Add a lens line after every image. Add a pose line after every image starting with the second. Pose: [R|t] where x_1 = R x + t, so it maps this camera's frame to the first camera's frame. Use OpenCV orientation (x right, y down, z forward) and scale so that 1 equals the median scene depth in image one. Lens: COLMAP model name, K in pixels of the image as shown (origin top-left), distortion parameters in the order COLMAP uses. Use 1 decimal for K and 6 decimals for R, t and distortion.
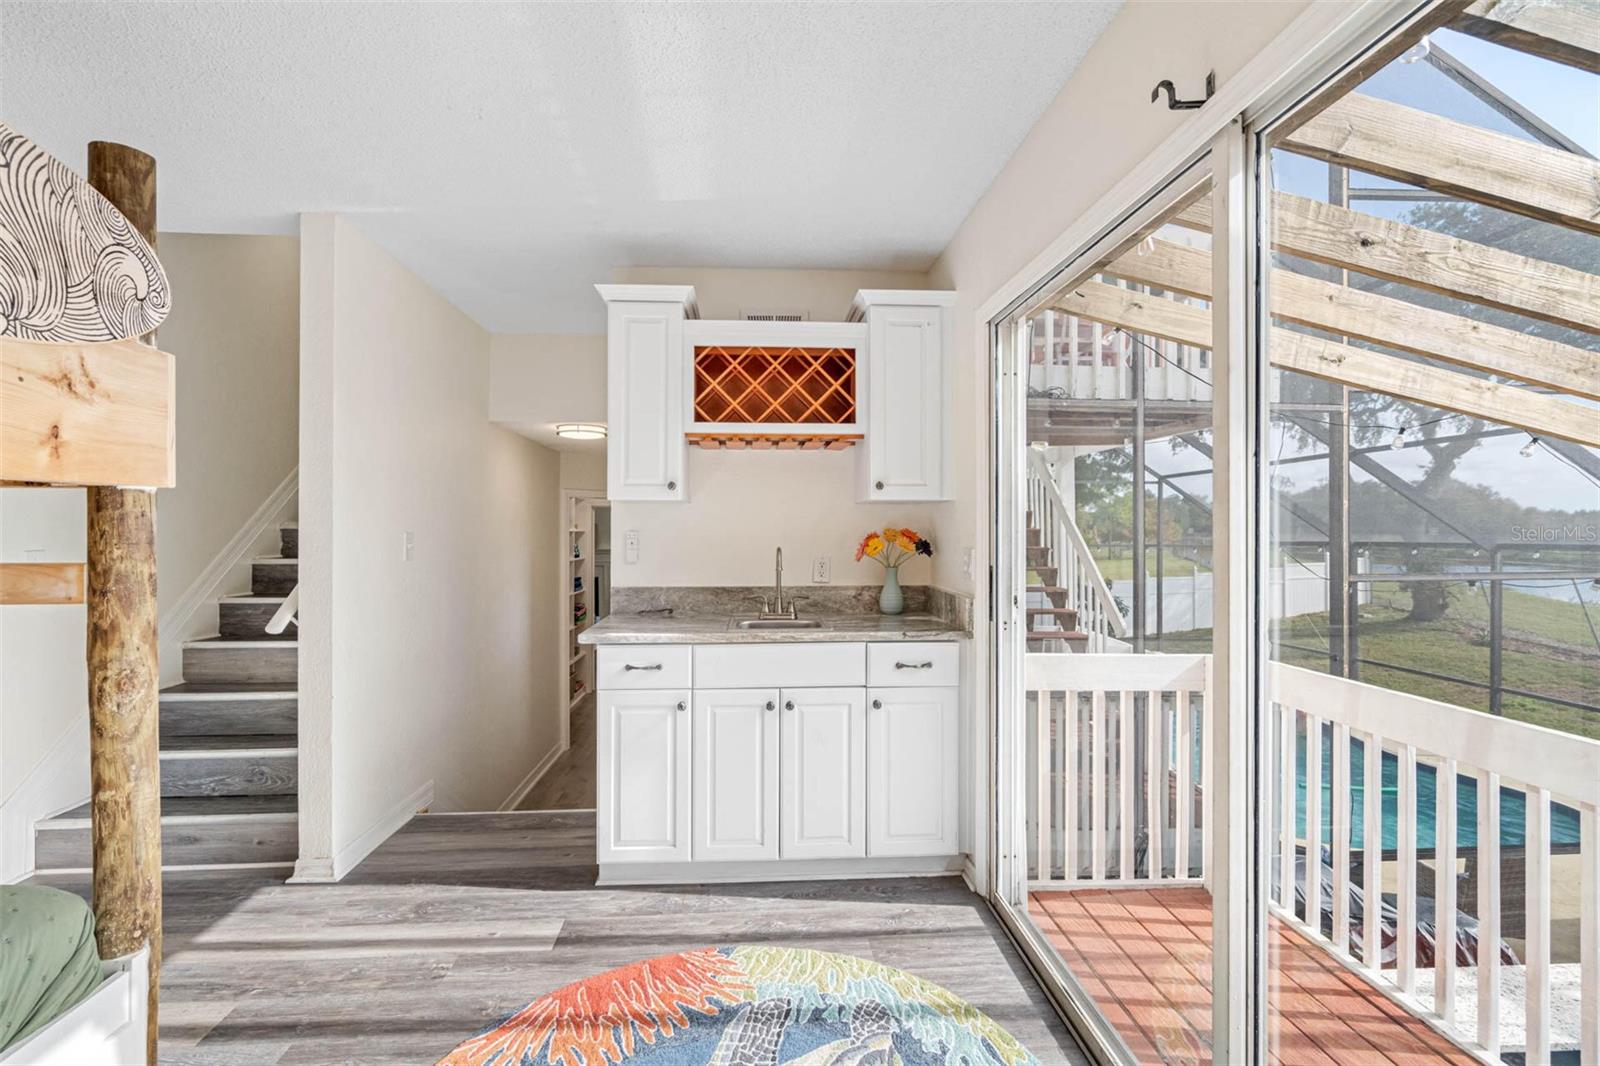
lens RADIAL K [[736.6, 0, 796.0], [0, 736.6, 529.6], [0, 0, 1]] dist [0.000060, -0.000039]
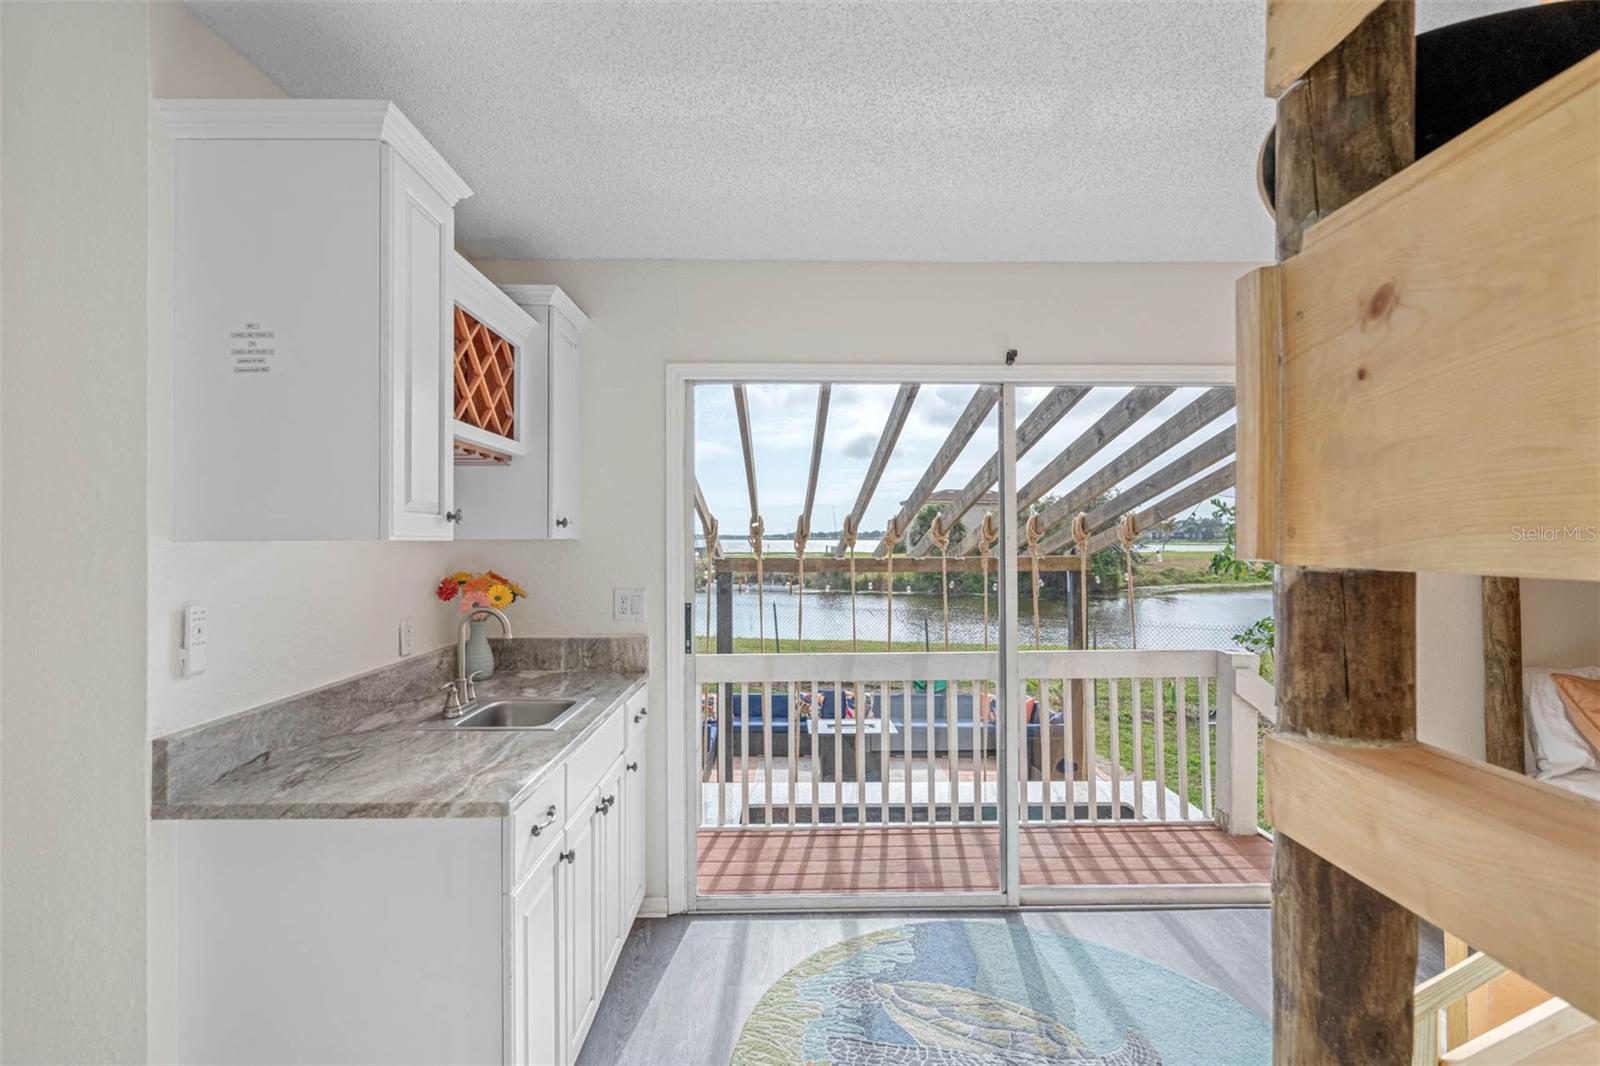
lens RADIAL K [[736.6, 0, 801.3], [0, 736.6, 535.2], [0, 0, 1]] dist [0.000060, -0.000039]
pose [[0.056688, 0.007093, 0.998367, -0.651320], [0.006403, 0.999952, -0.007468, -0.033249], [-0.998371, 0.006816, 0.056640, 0.611005]]
